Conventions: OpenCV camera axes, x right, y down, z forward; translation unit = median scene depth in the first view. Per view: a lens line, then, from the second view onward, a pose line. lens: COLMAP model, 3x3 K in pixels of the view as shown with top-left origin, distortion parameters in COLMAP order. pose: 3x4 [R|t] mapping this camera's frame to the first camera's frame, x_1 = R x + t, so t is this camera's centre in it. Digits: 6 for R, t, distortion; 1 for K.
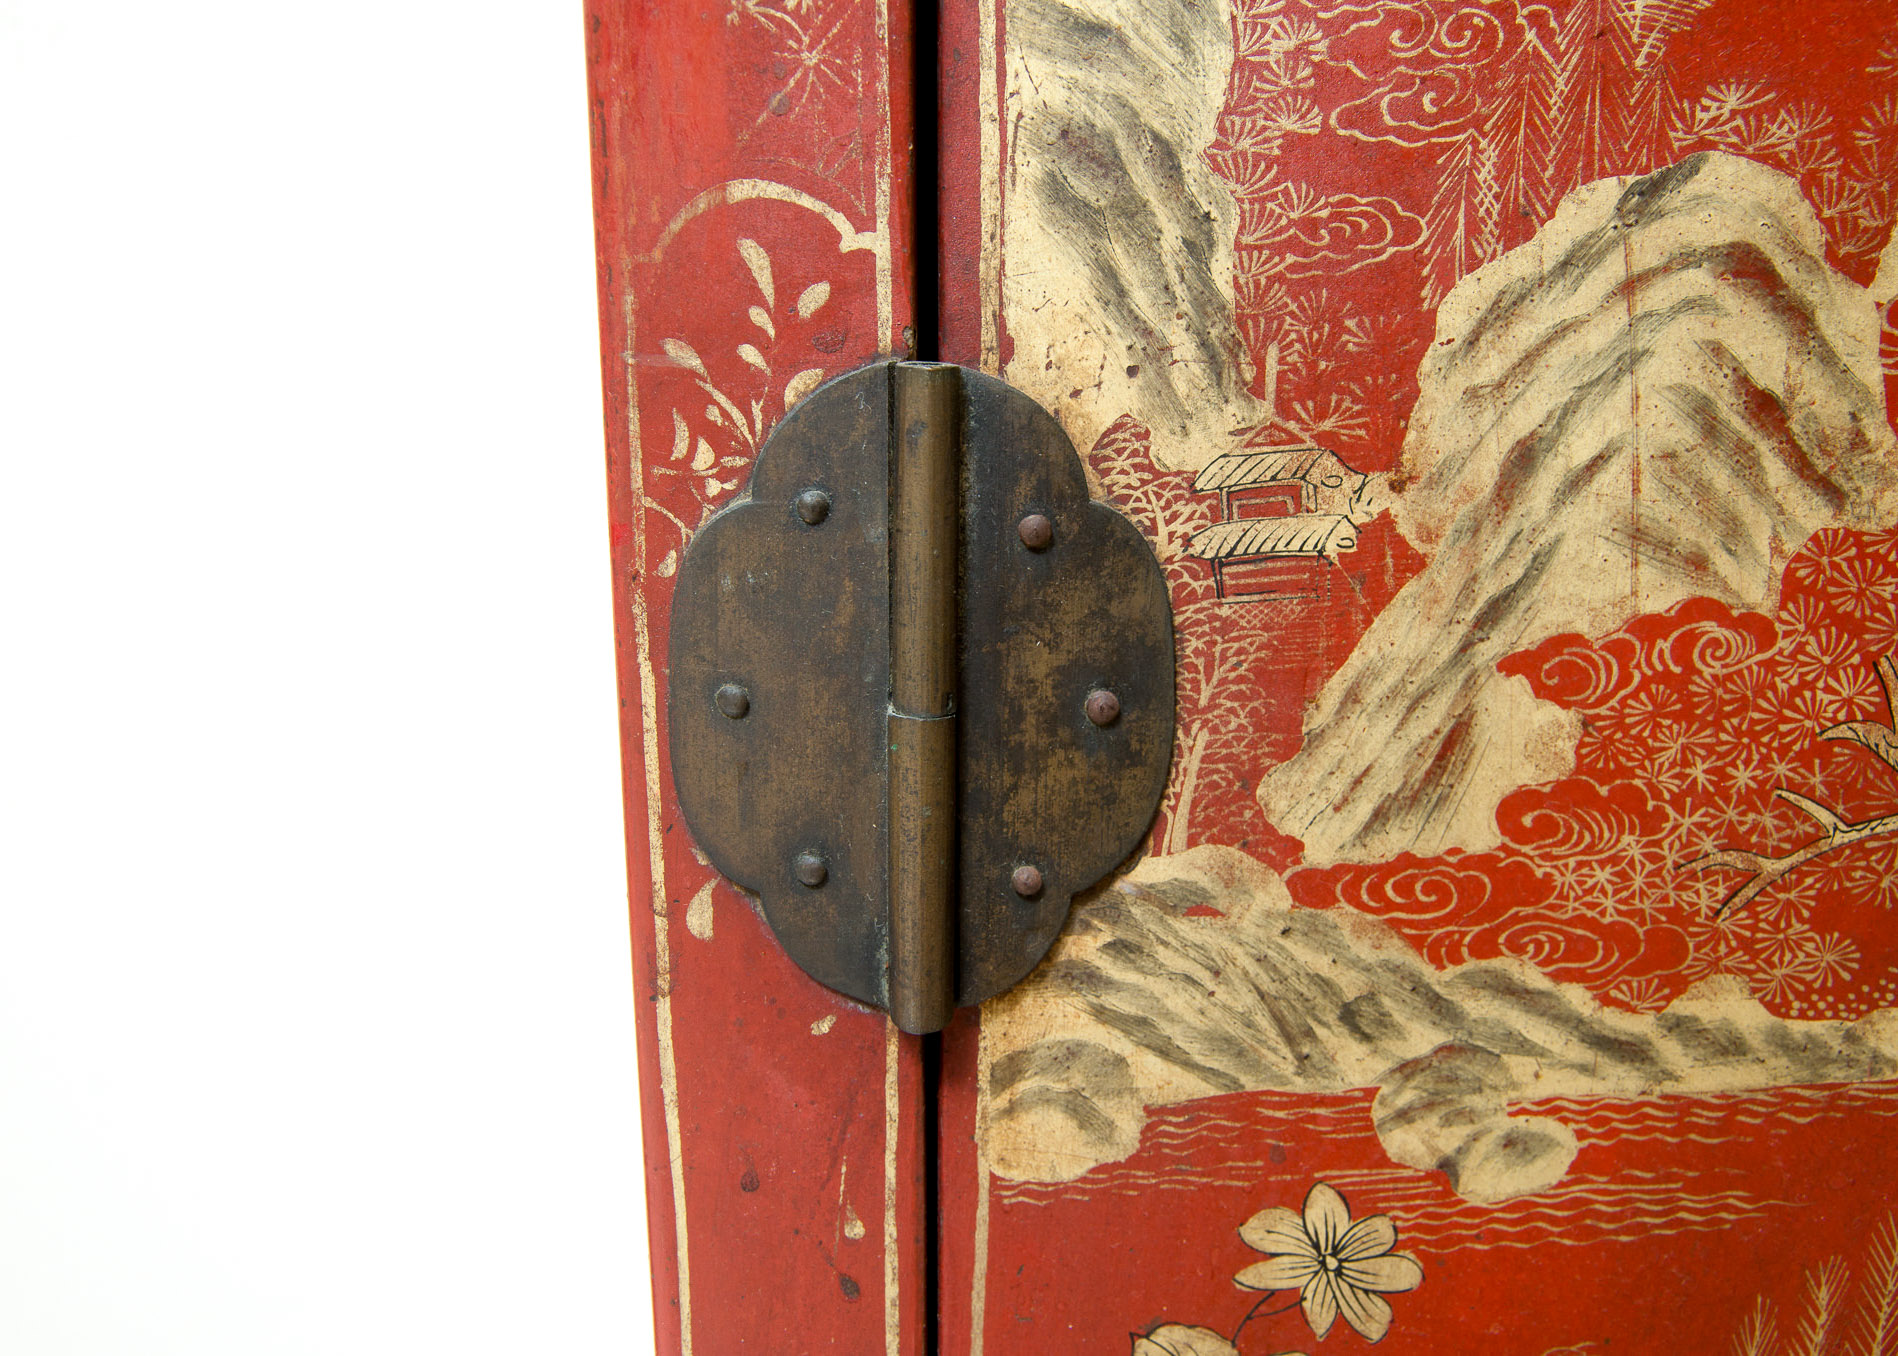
lens RADIAL K [[1812.9, 0, 962.9], [0, 1812.9, 688.7], [0, 0, 1]] dist [-0.037866, 0.000000]
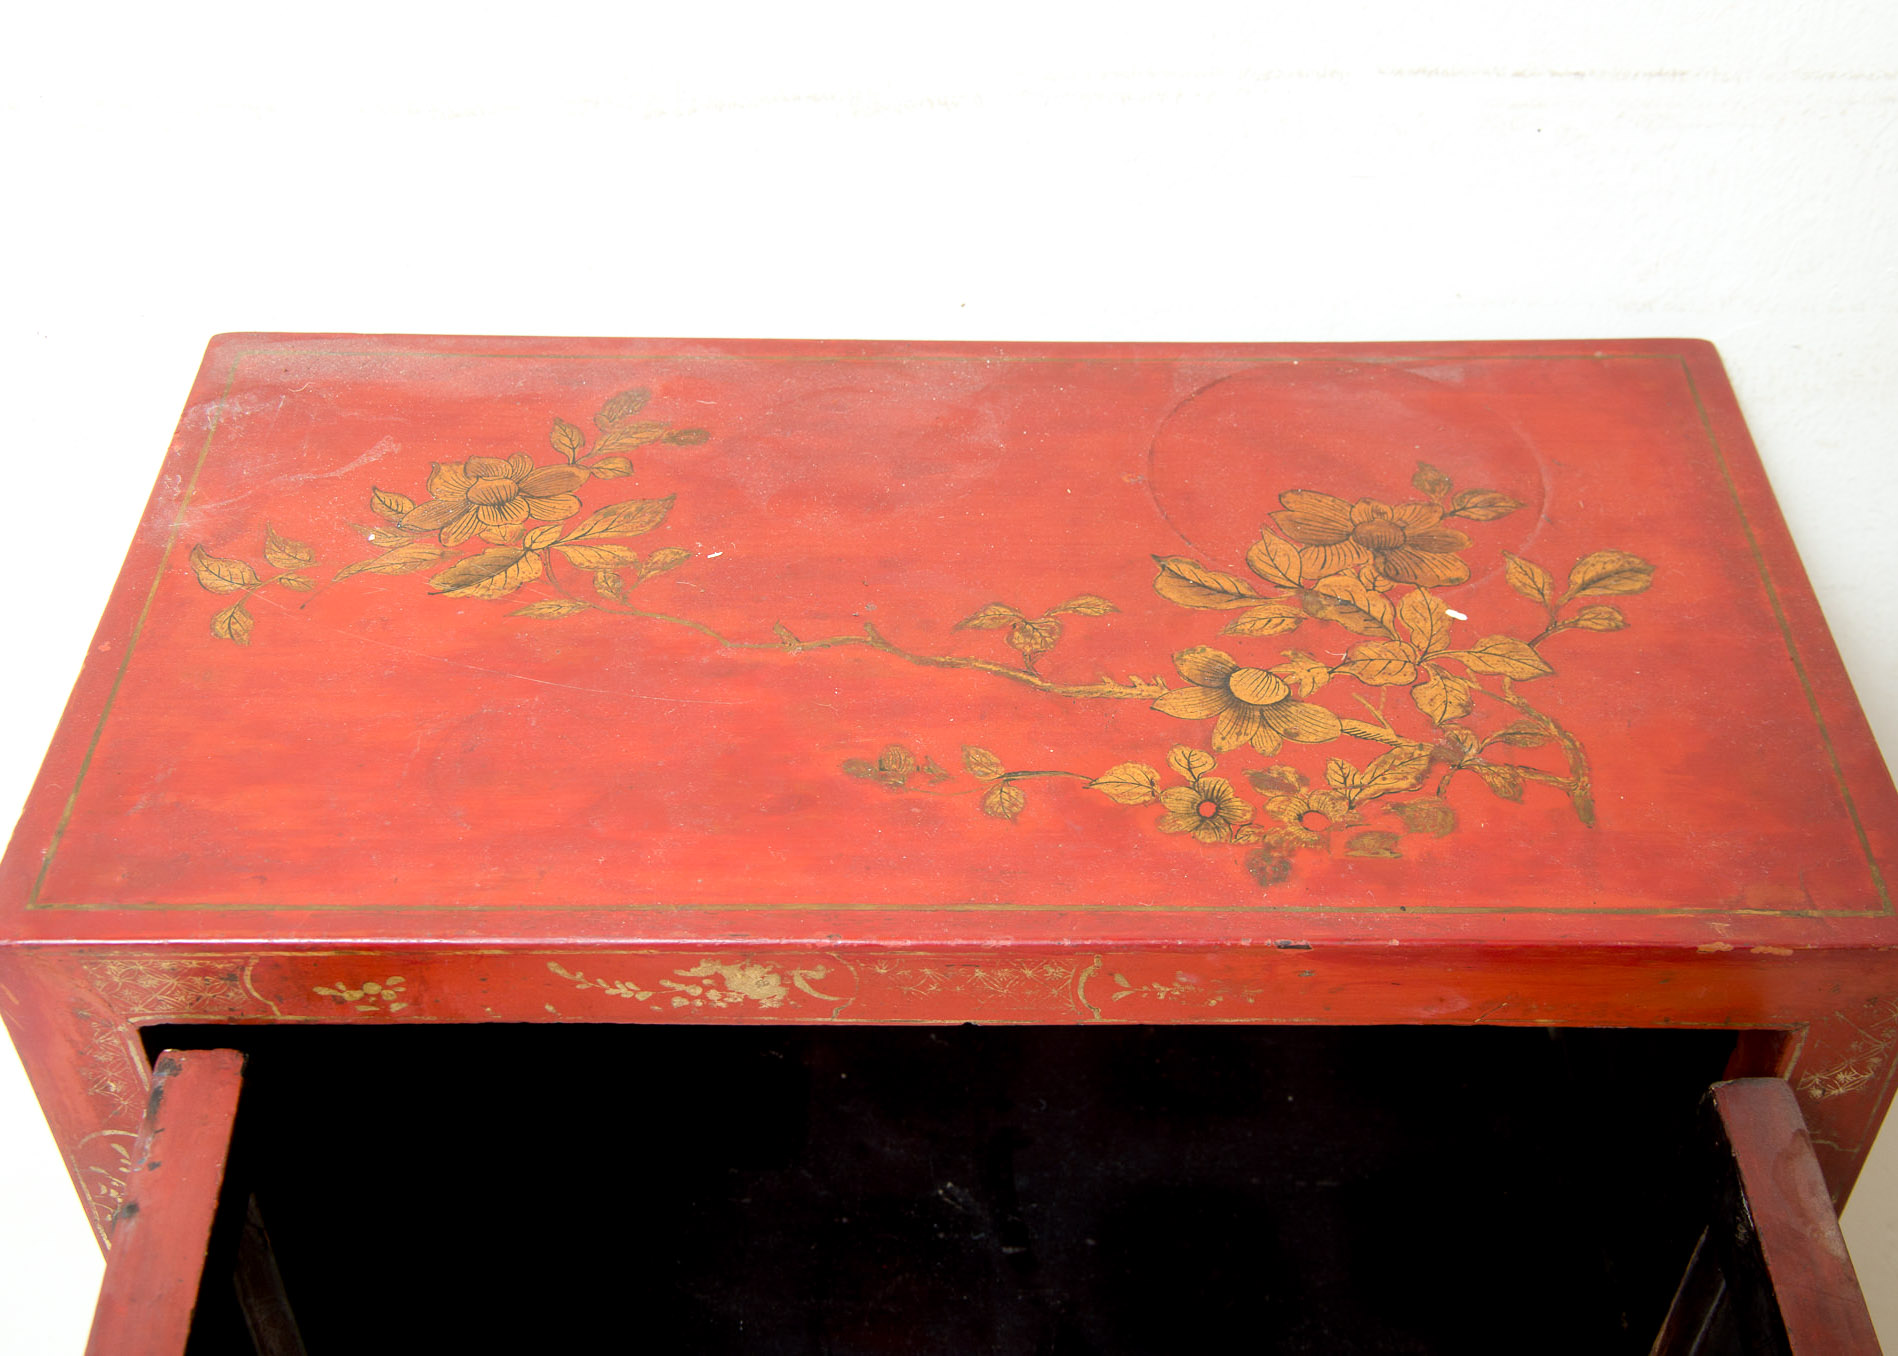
lens RADIAL K [[2419.5, 0, 958.2], [0, 2419.5, 663.3], [0, 0, 1]] dist [0.015003, 0.000000]
pose [[0.999993, 0.002510, 0.002596, 1.012849], [-0.003437, 0.882062, 0.471120, -2.347399], [-0.001108, -0.471126, 0.882065, -1.627978]]
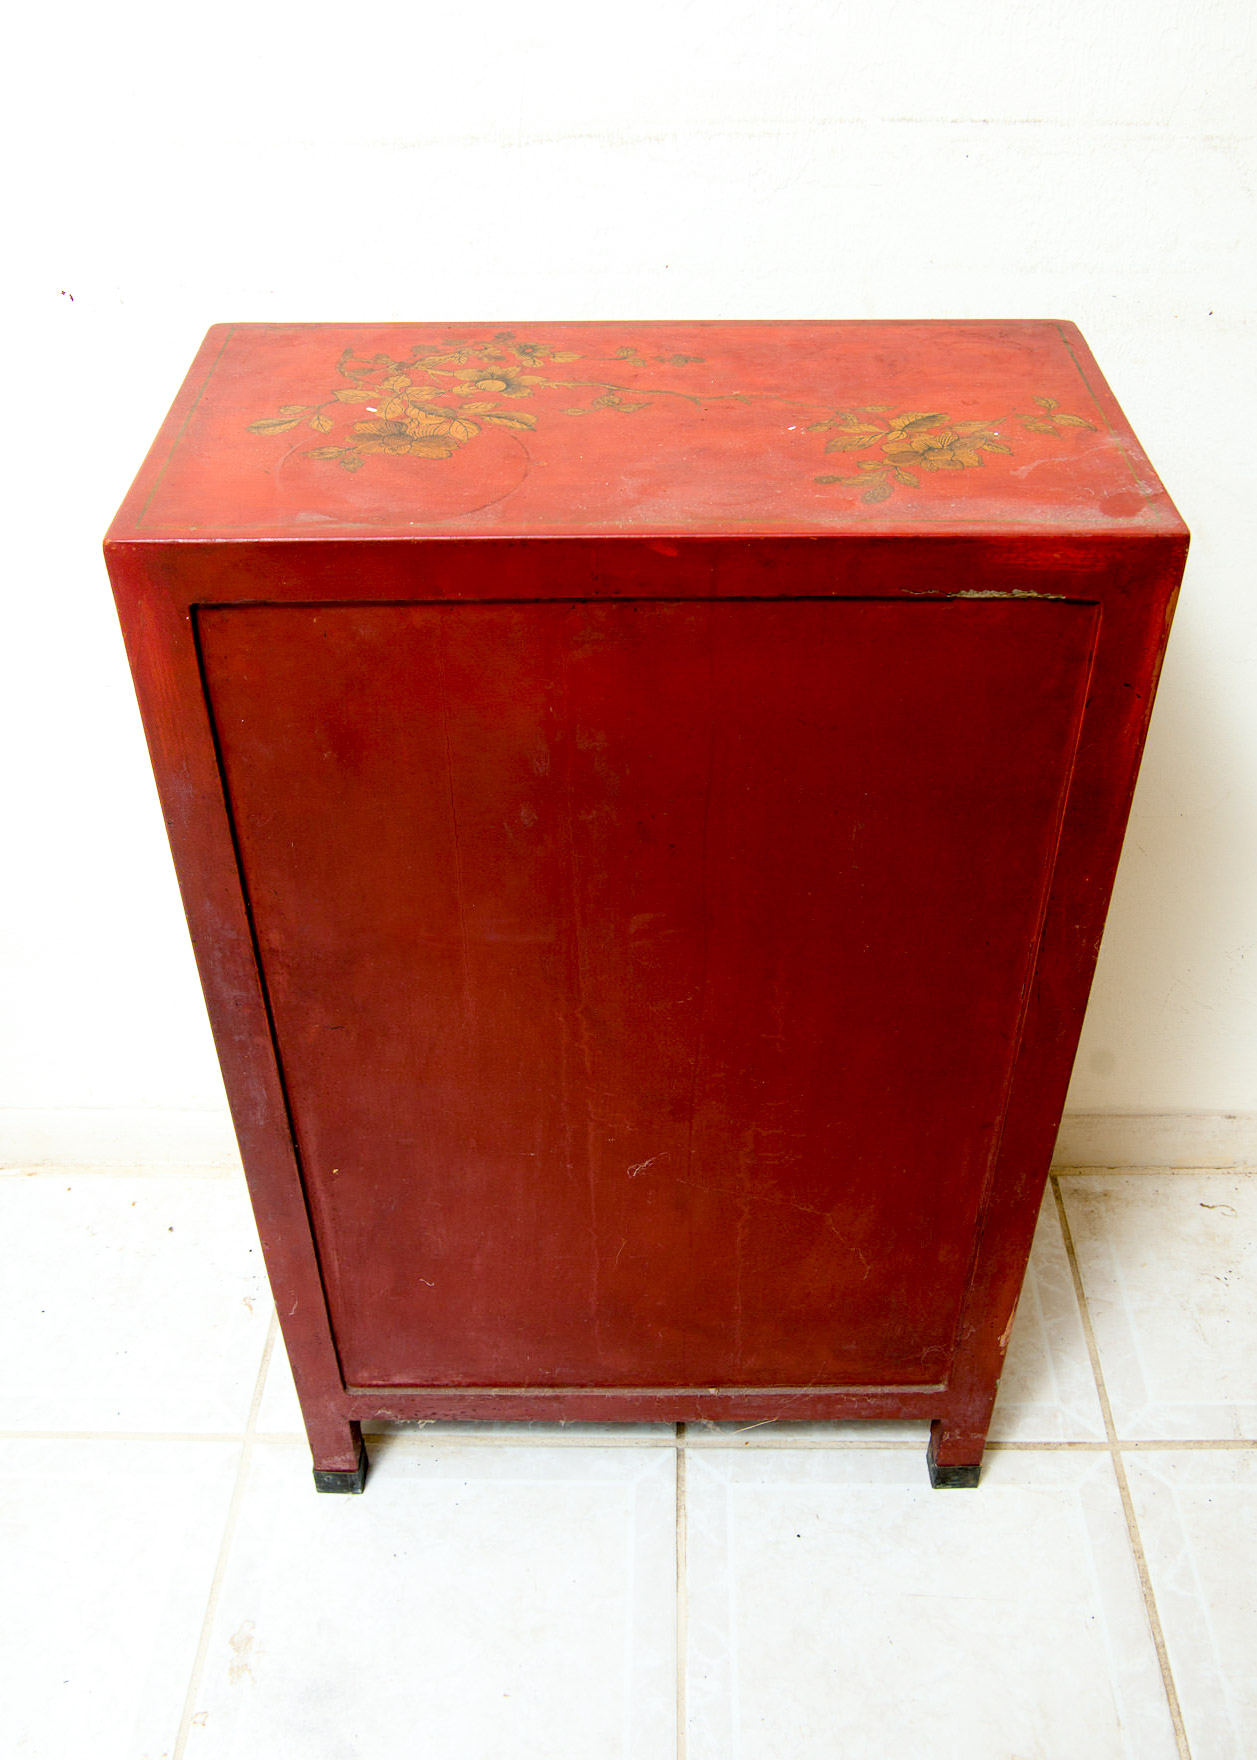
lens RADIAL K [[1681.1, 0, 646.6], [0, 1681.1, 884.8], [0, 0, 1]] dist [-0.037866, 0.000000]
pose [[-0.999970, 0.003879, -0.006671, 1.062096], [-0.003084, 0.591498, 0.806300, -3.516564], [0.007074, 0.806297, -0.591469, 4.950201]]
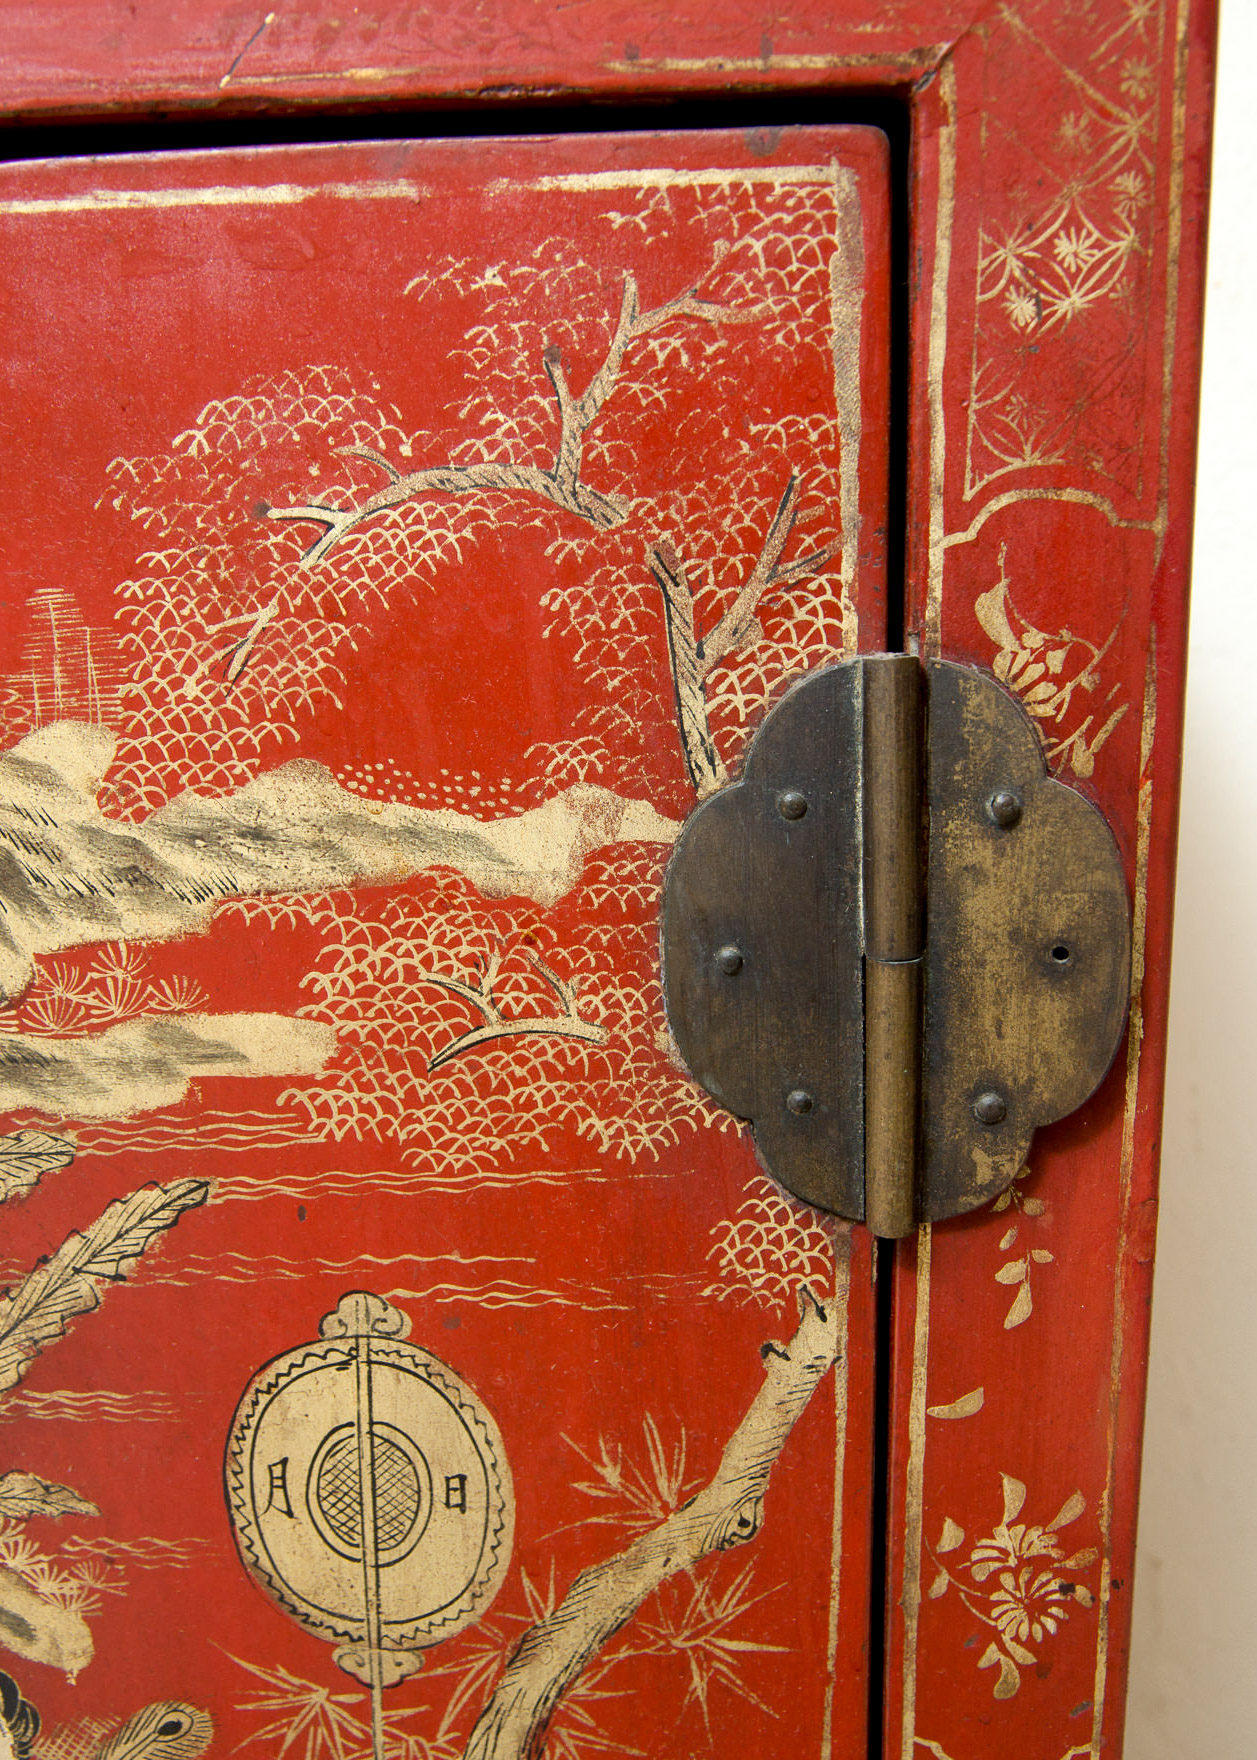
lens RADIAL K [[1681.1, 0, 638.4], [0, 1681.1, 895.8], [0, 0, 1]] dist [-0.037866, 0.000000]
pose [[0.998324, -0.012087, -0.056603, 1.978355], [0.010488, 0.999540, -0.028468, 0.021240], [0.056921, 0.027826, 0.997991, -0.061417]]
